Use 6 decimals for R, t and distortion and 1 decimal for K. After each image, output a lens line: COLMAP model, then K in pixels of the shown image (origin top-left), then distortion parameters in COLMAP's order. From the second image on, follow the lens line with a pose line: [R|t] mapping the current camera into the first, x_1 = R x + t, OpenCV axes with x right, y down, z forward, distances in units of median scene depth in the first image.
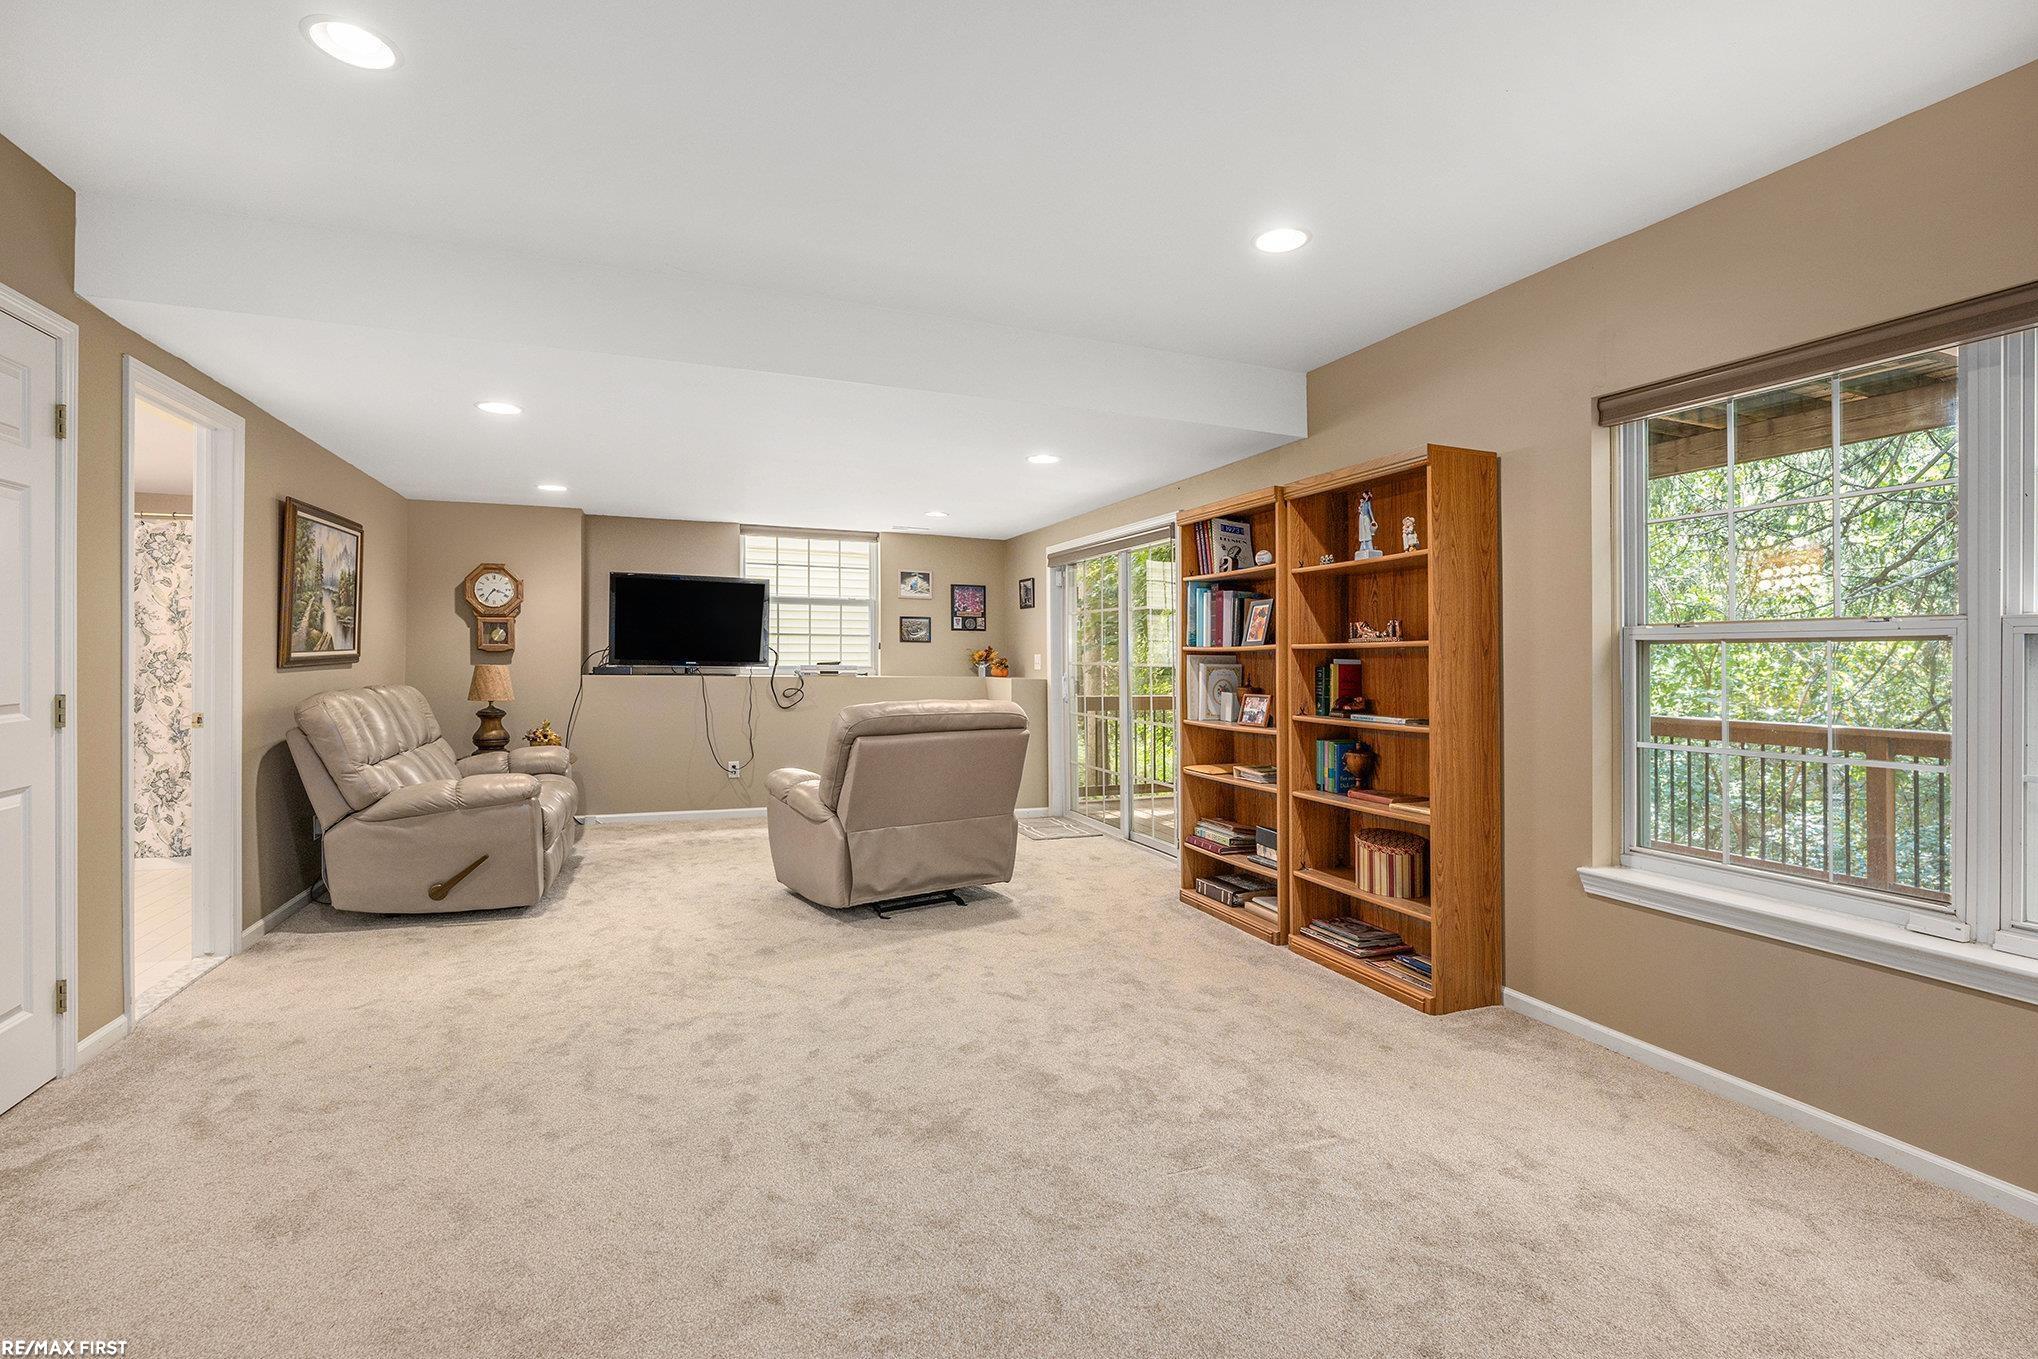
lens RADIAL K [[906.9, 0, 1019.7], [0, 906.9, 661.5], [0, 0, 1]] dist [-0.014510, 0.000068]
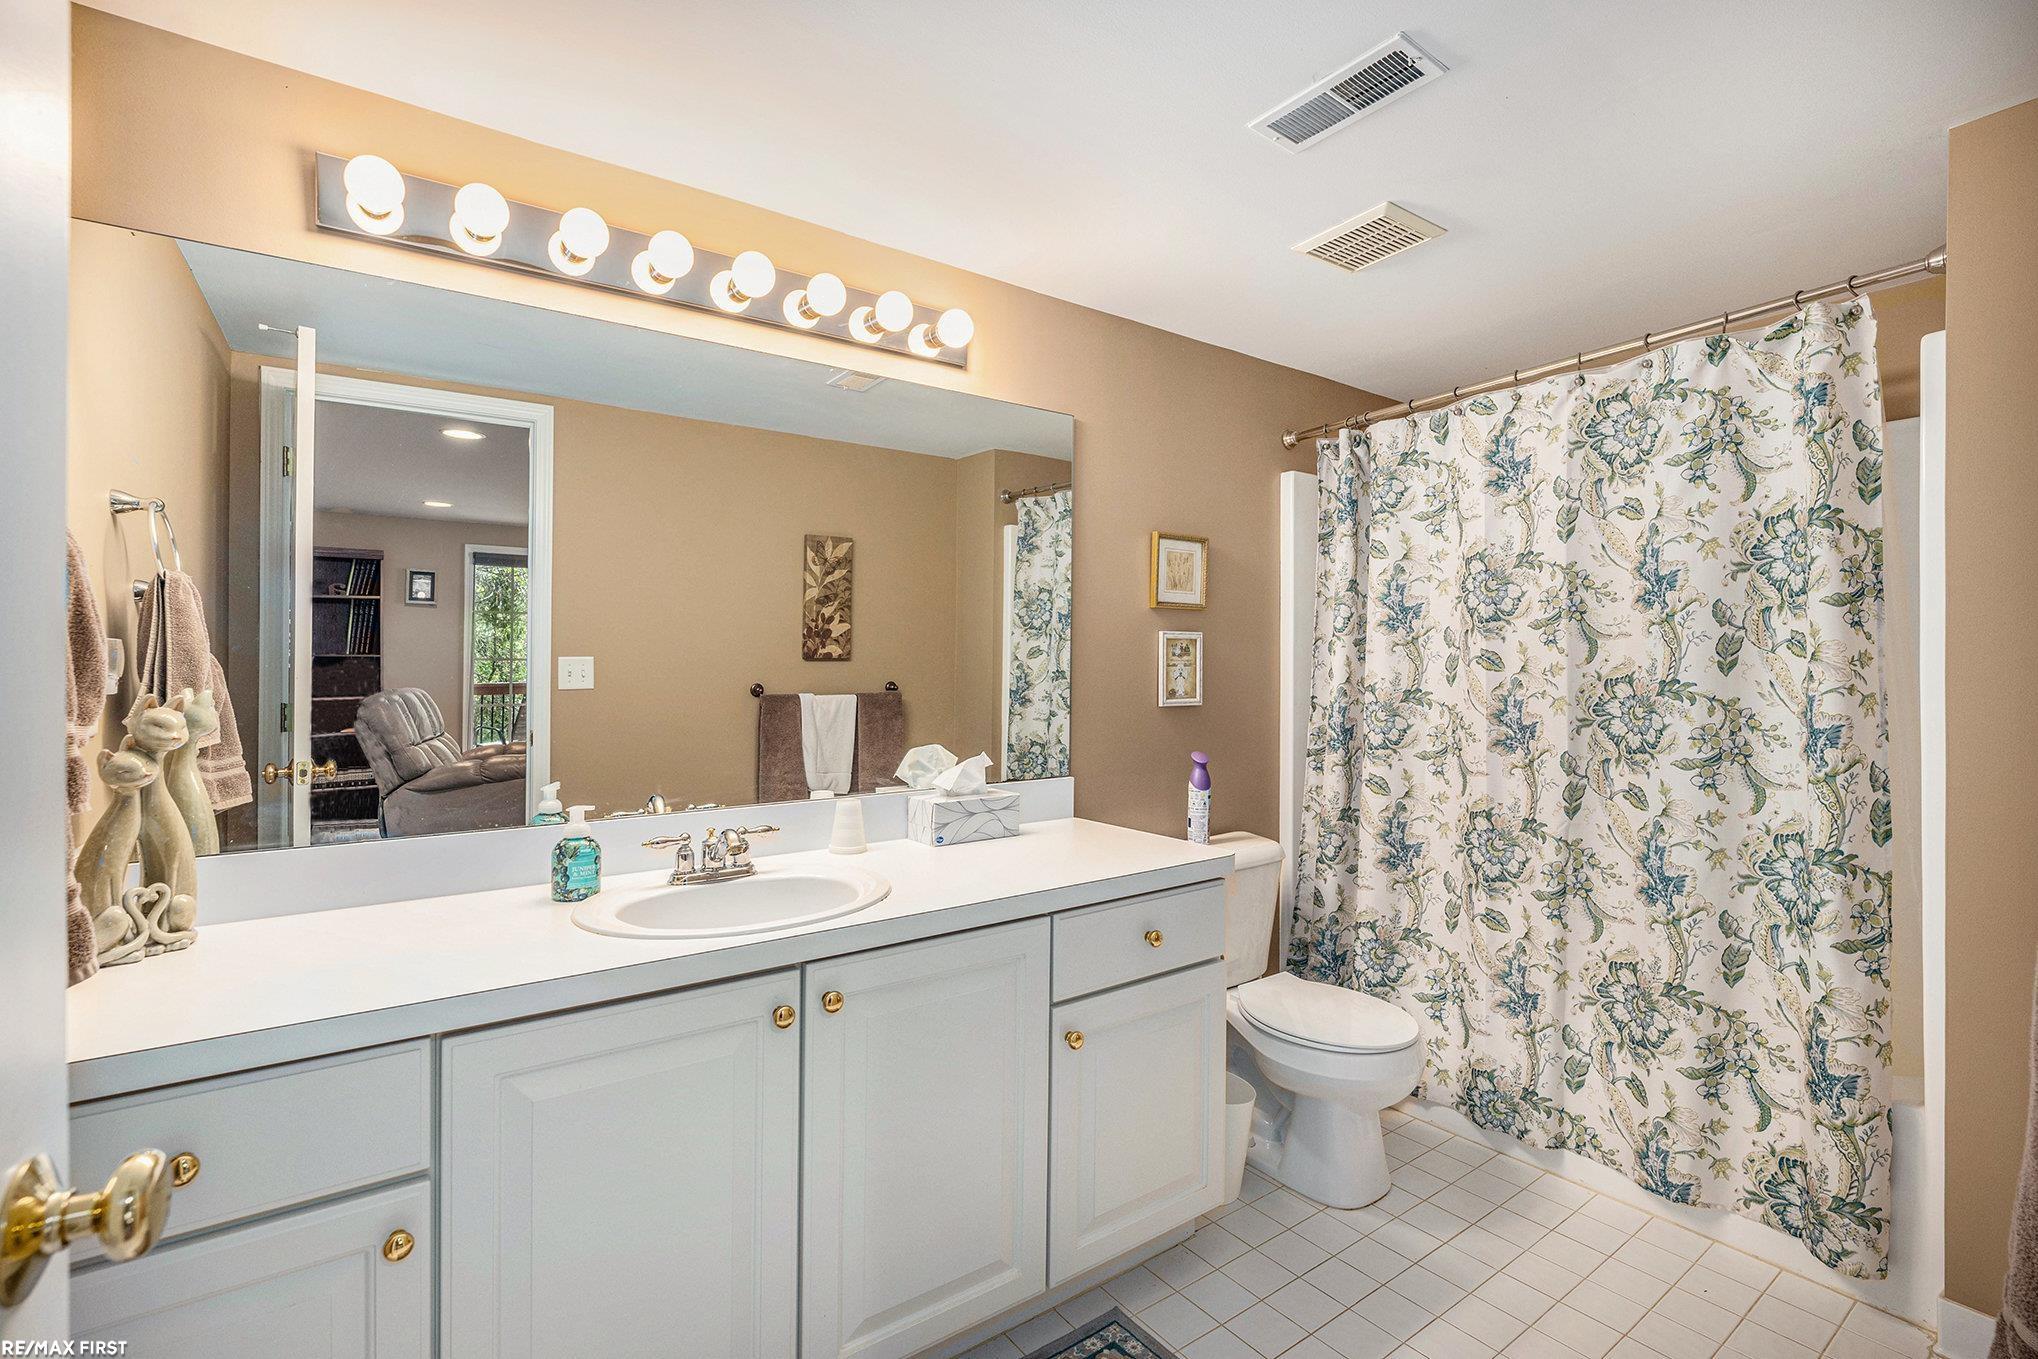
lens RADIAL K [[906.9, 0, 1018.8], [0, 906.9, 686.6], [0, 0, 1]] dist [-0.014510, 0.000068]
pose [[0.244731, -0.007373, -0.969563, -0.621230], [-0.005274, 0.999946, -0.008935, -0.001245], [0.969577, 0.007300, 0.244679, 0.625152]]
